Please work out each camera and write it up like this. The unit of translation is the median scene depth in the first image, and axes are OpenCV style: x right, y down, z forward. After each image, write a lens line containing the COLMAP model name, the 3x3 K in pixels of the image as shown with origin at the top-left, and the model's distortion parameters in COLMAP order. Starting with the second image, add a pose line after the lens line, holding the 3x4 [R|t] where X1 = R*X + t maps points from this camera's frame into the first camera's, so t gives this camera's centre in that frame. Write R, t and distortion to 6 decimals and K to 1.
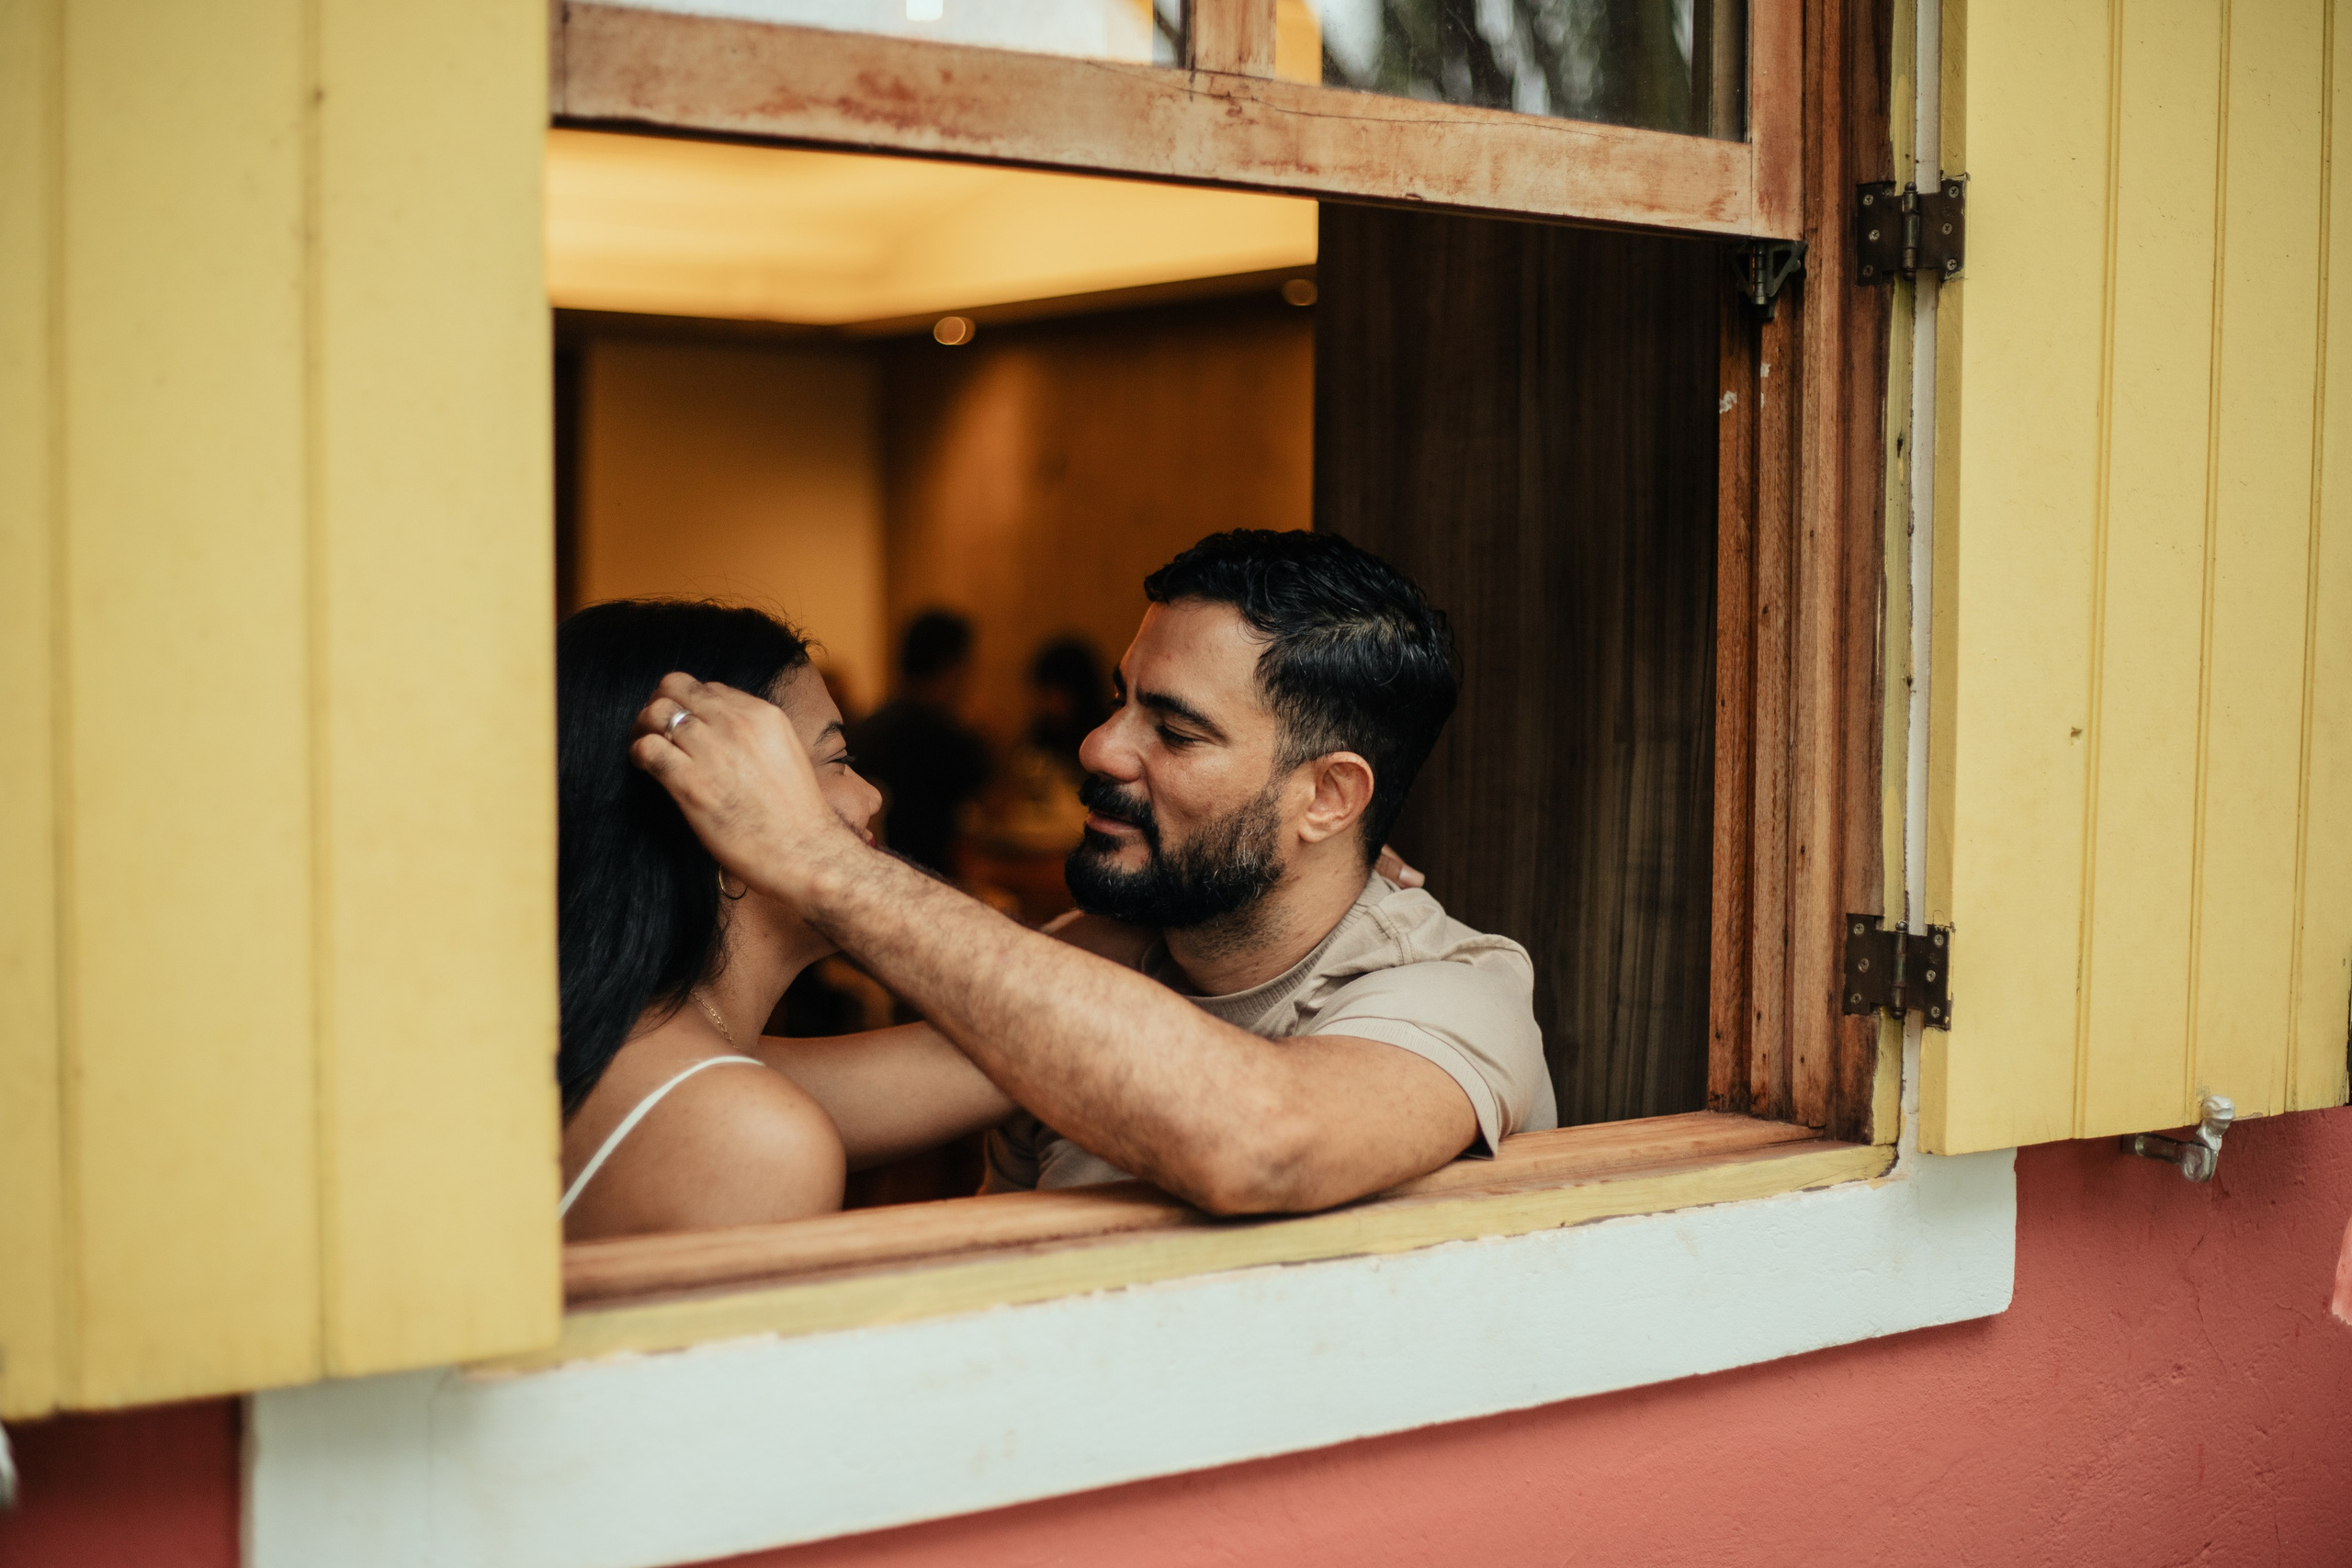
lens RADIAL K [[3471.2, 0, 1179.9], [0, 3471.2, 781.7], [0, 0, 1]] dist [-0.110657, -0.085322]
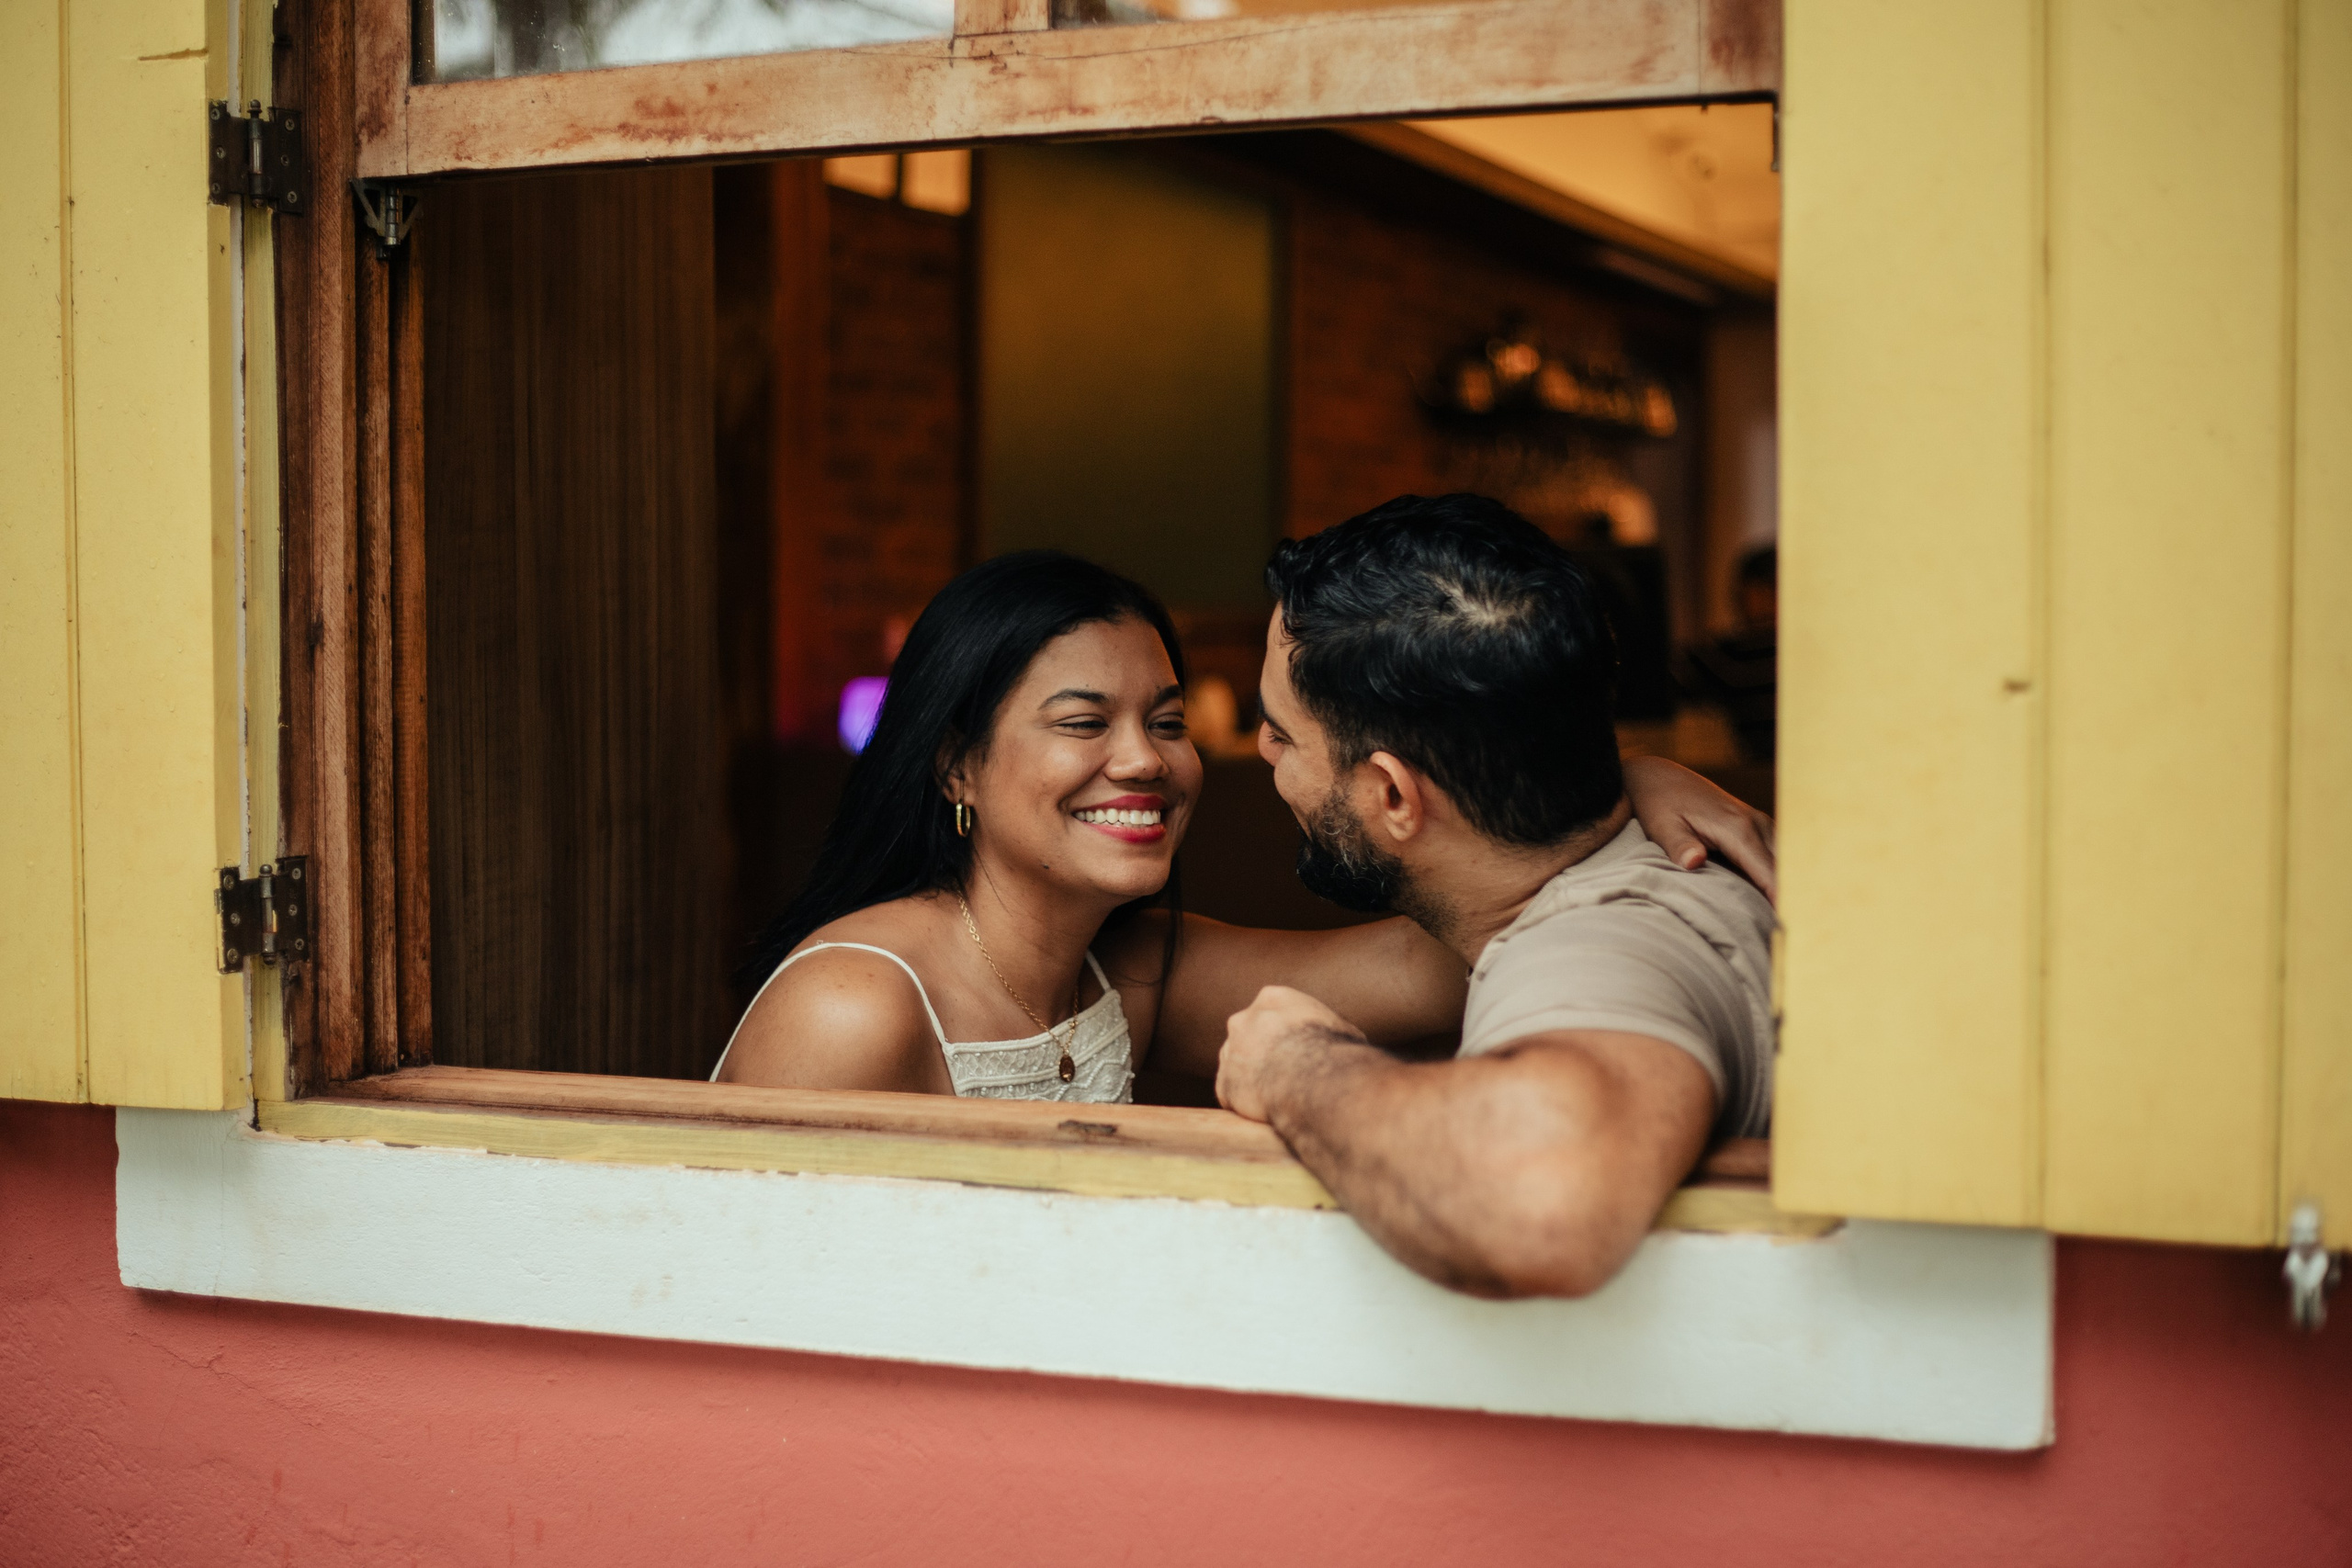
lens RADIAL K [[3508.9, 0, 1167.6], [0, 3508.9, 782.5], [0, 0, 1]] dist [-0.097718, -0.175883]
pose [[0.497263, 0.028502, -0.867132, 0.953177], [-0.039053, 0.999183, 0.010447, 0.007029], [0.866721, 0.028669, 0.497969, 0.527230]]
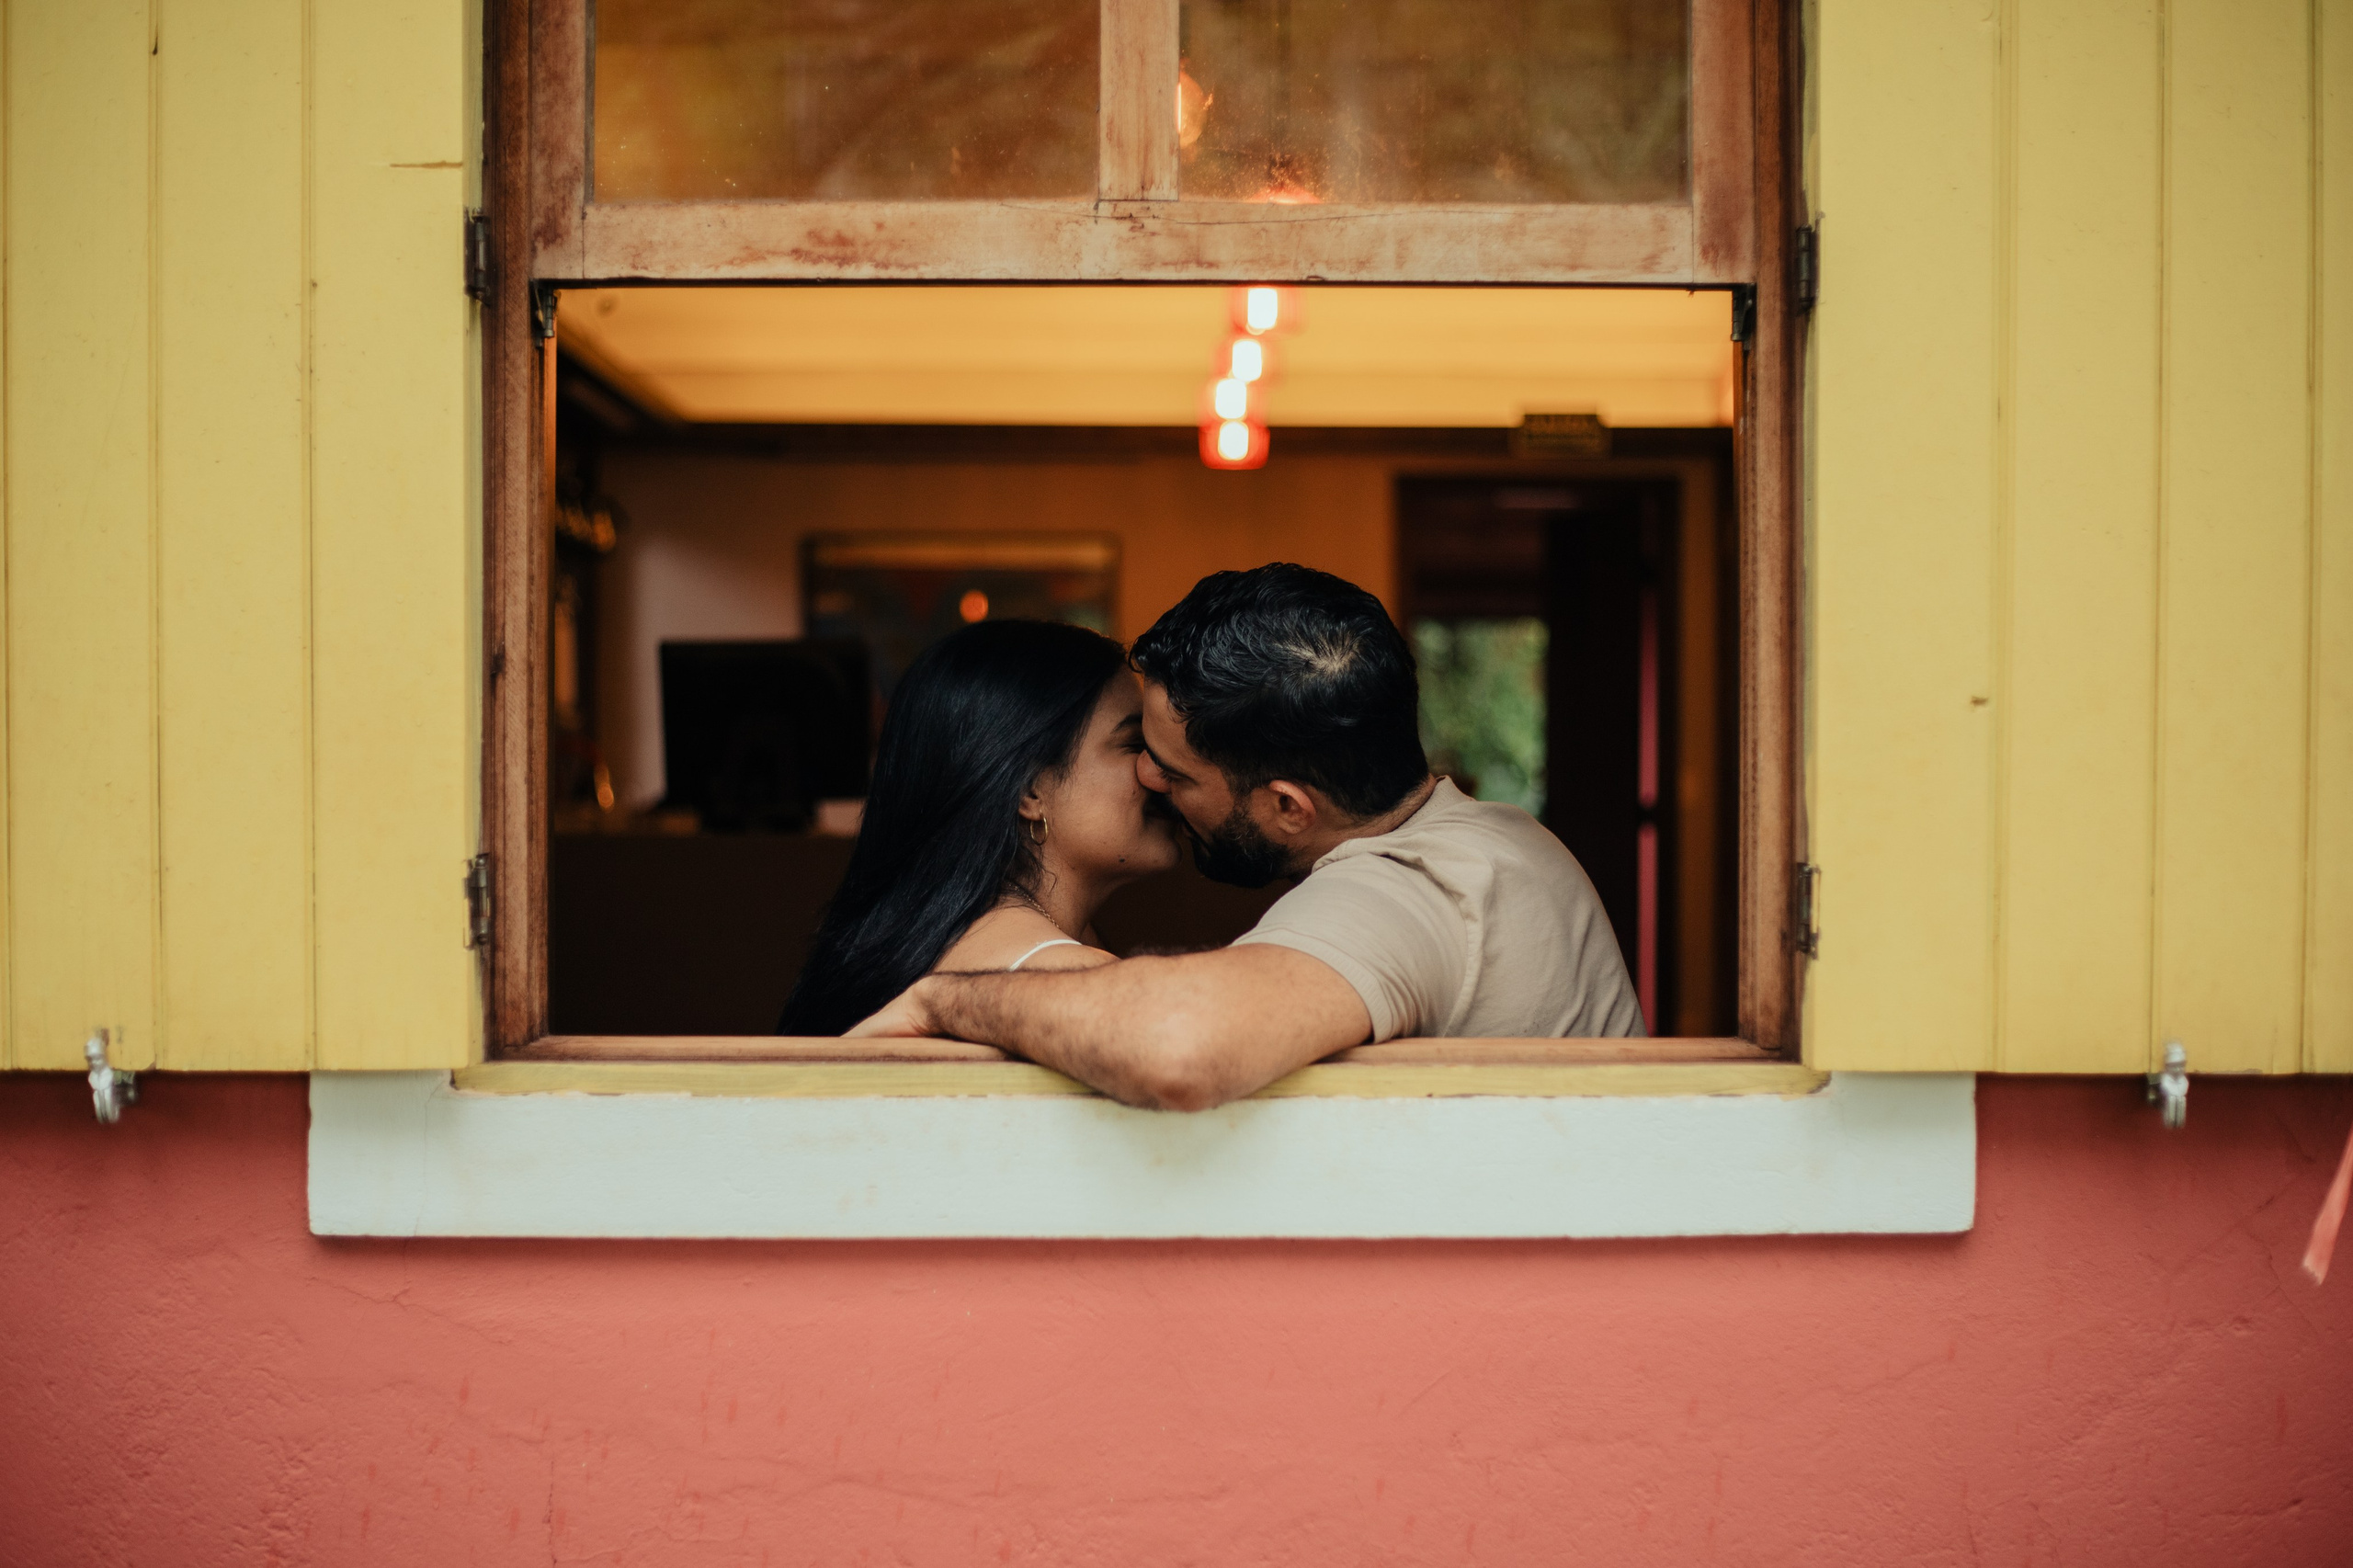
lens RADIAL K [[3574.5, 0, 1175.4], [0, 3574.5, 788.3], [0, 0, 1]] dist [-0.116059, -0.100427]
pose [[0.797239, -0.002940, -0.603656, 0.854879], [-0.027195, 0.998798, -0.040781, 0.077528], [0.603051, 0.048929, 0.796201, -0.074884]]
